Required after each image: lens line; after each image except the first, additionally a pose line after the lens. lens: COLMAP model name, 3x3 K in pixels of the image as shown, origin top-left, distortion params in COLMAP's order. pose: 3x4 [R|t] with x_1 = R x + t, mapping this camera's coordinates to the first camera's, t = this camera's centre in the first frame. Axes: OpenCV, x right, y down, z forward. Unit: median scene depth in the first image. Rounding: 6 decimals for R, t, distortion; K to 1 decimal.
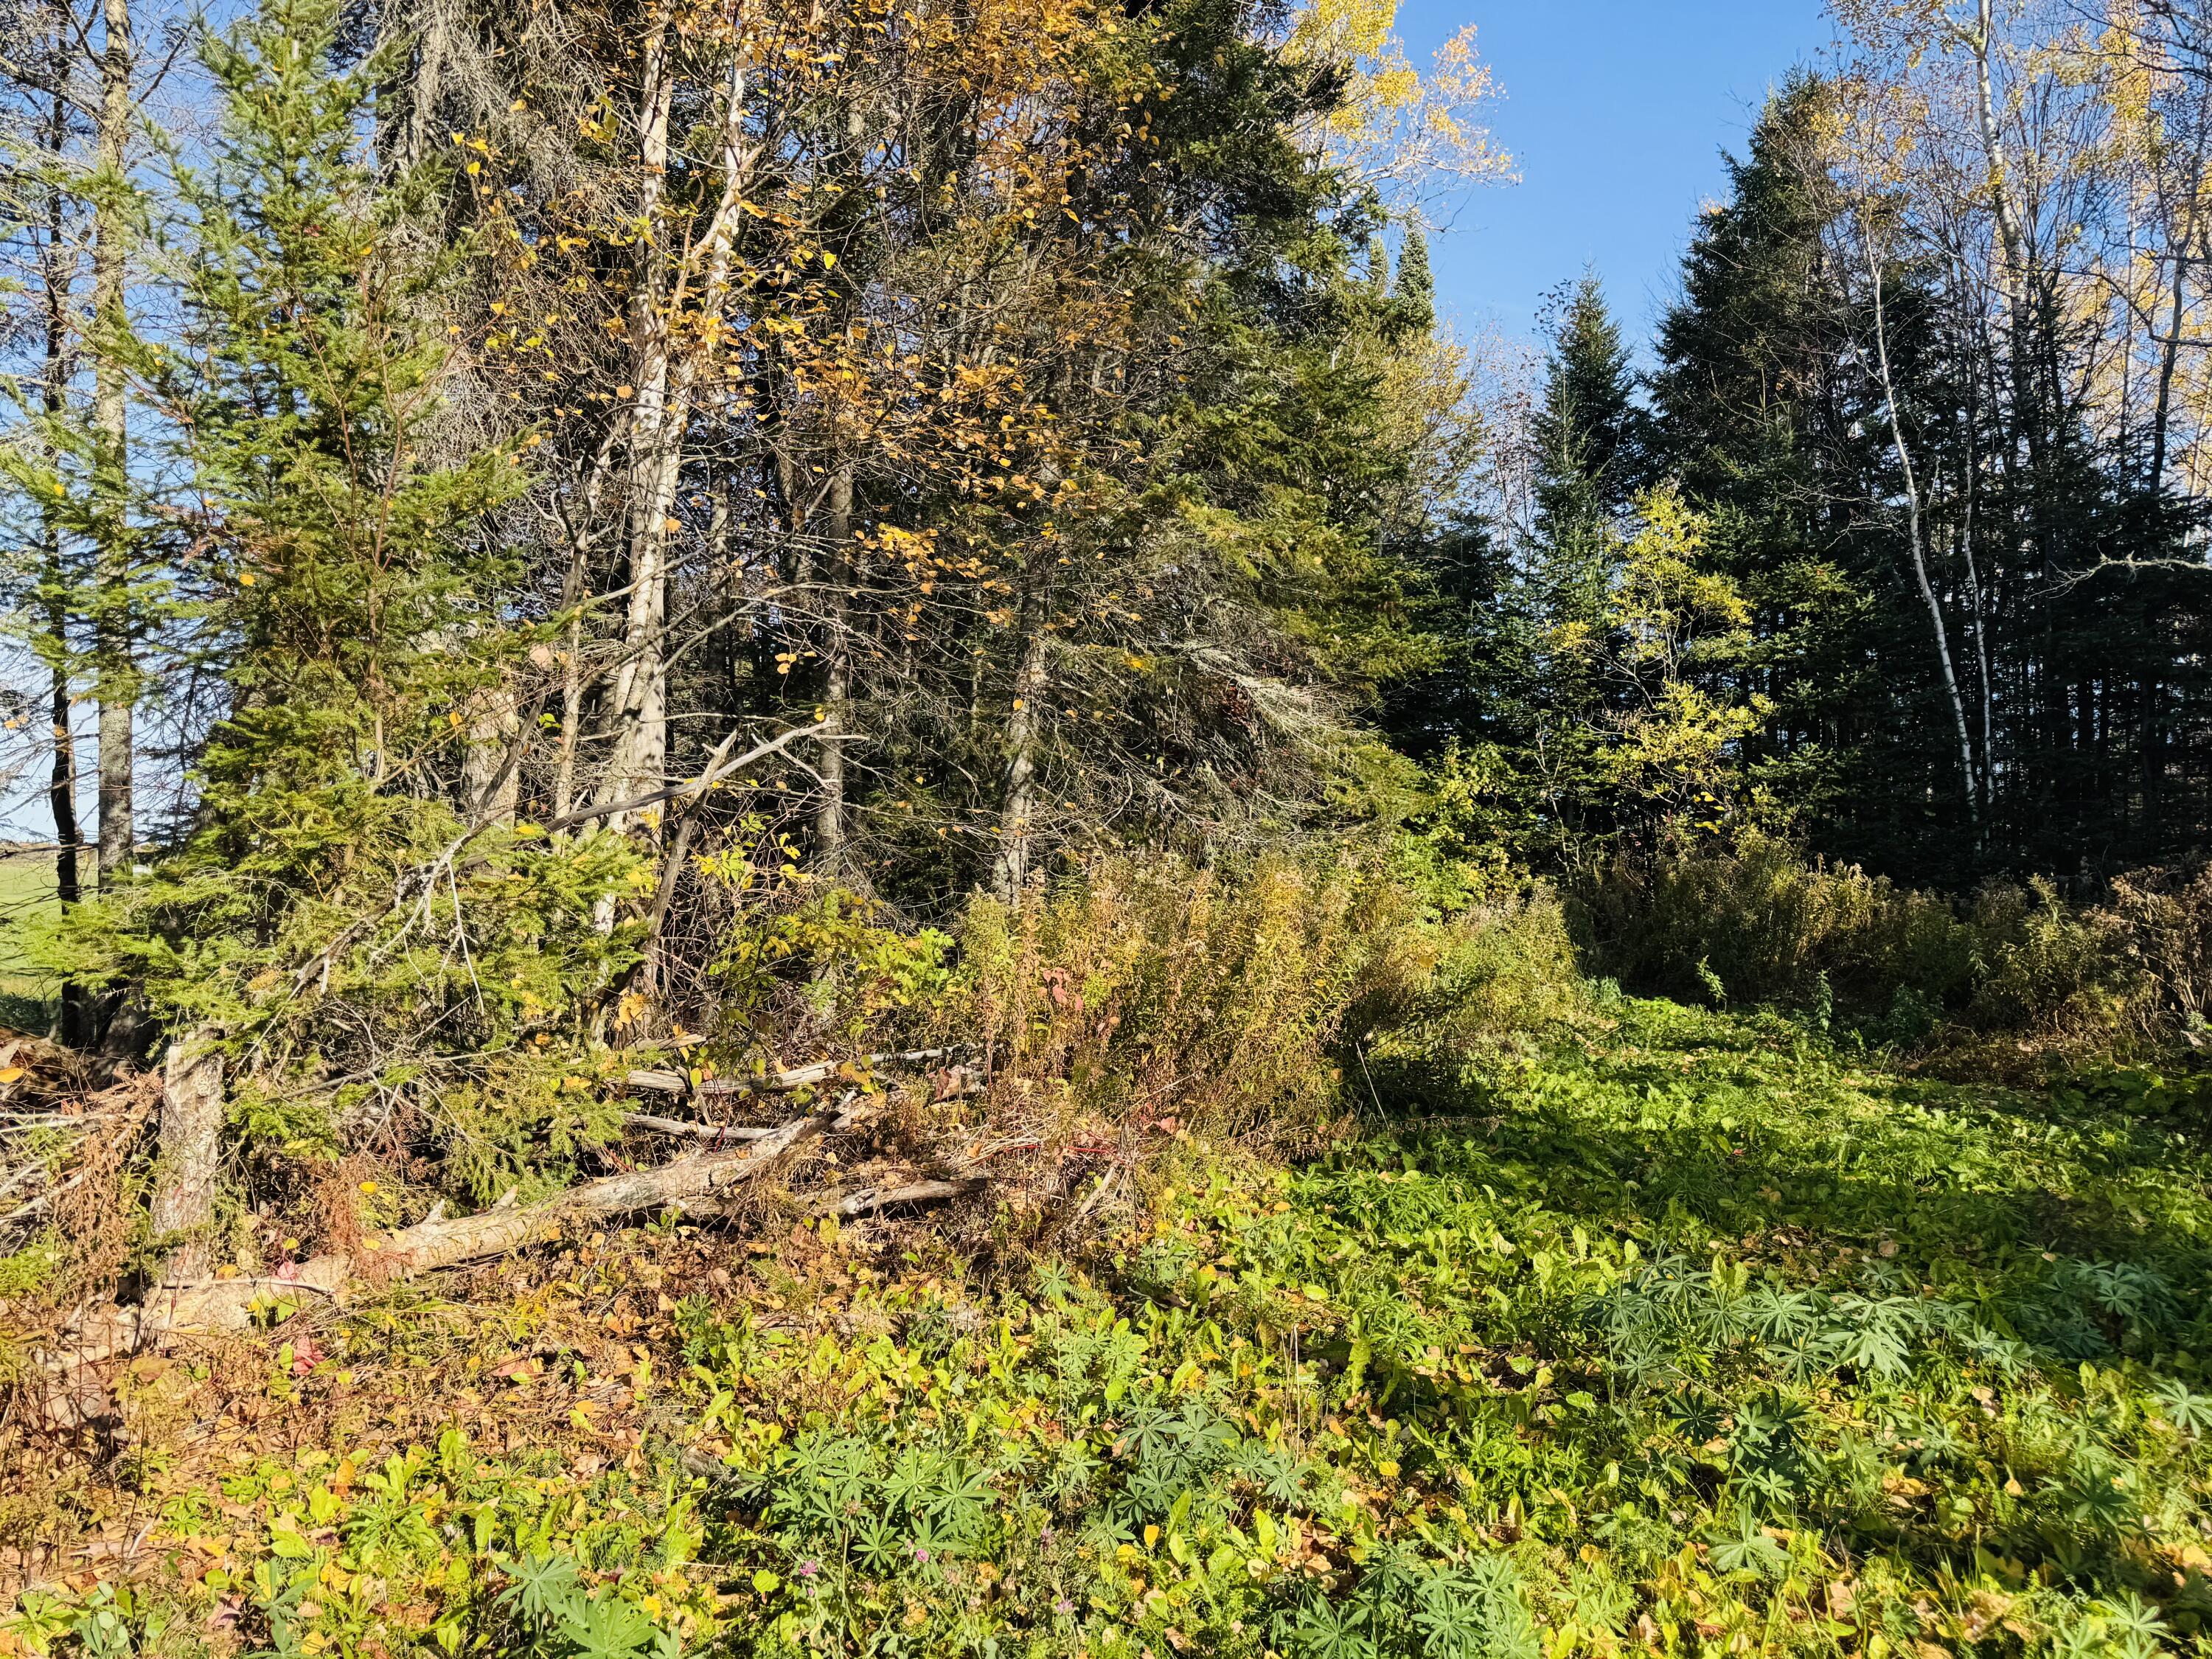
lens RADIAL K [[1569.3, 0, 1110.8], [0, 1569.3, 839.9], [0, 0, 1]] dist [0.029960, -0.011389]
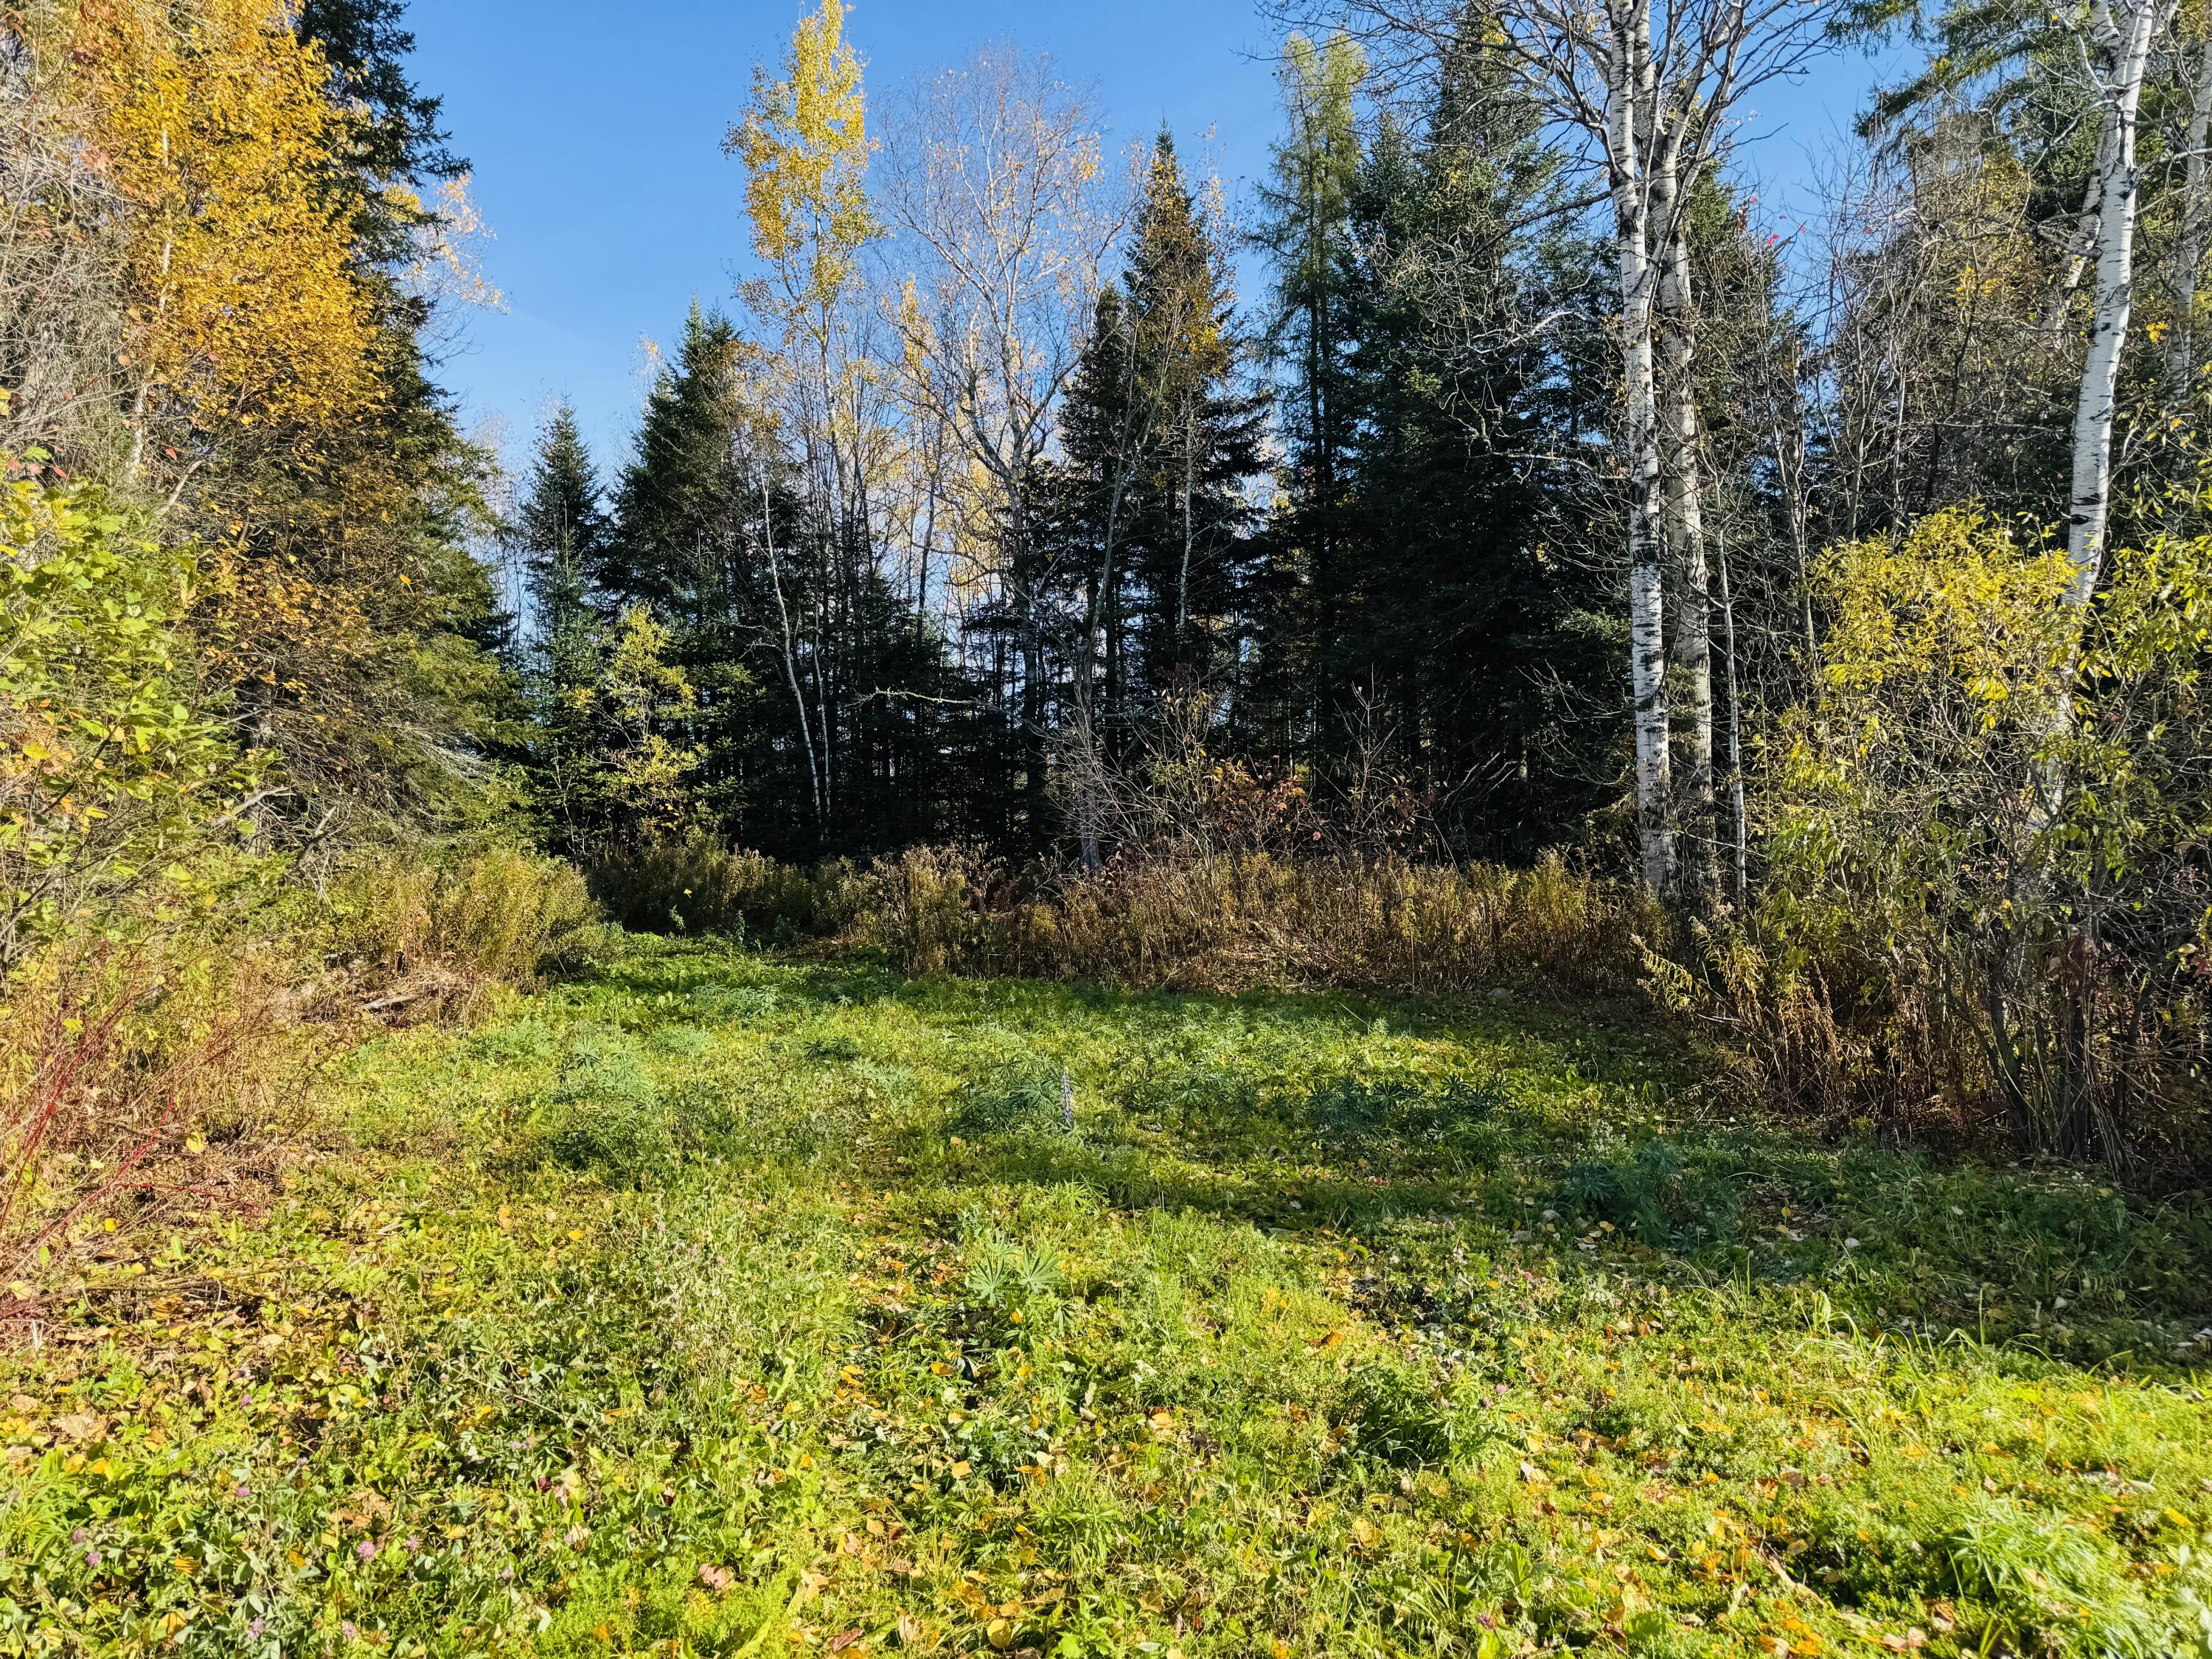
lens RADIAL K [[1569.3, 0, 1109.0], [0, 1569.3, 831.5], [0, 0, 1]] dist [0.029960, -0.011389]
pose [[0.781664, 0.001459, 0.623698, -0.261256], [-0.007963, 0.999939, 0.007640, -0.018377], [-0.623649, -0.010939, 0.781628, -0.511305]]
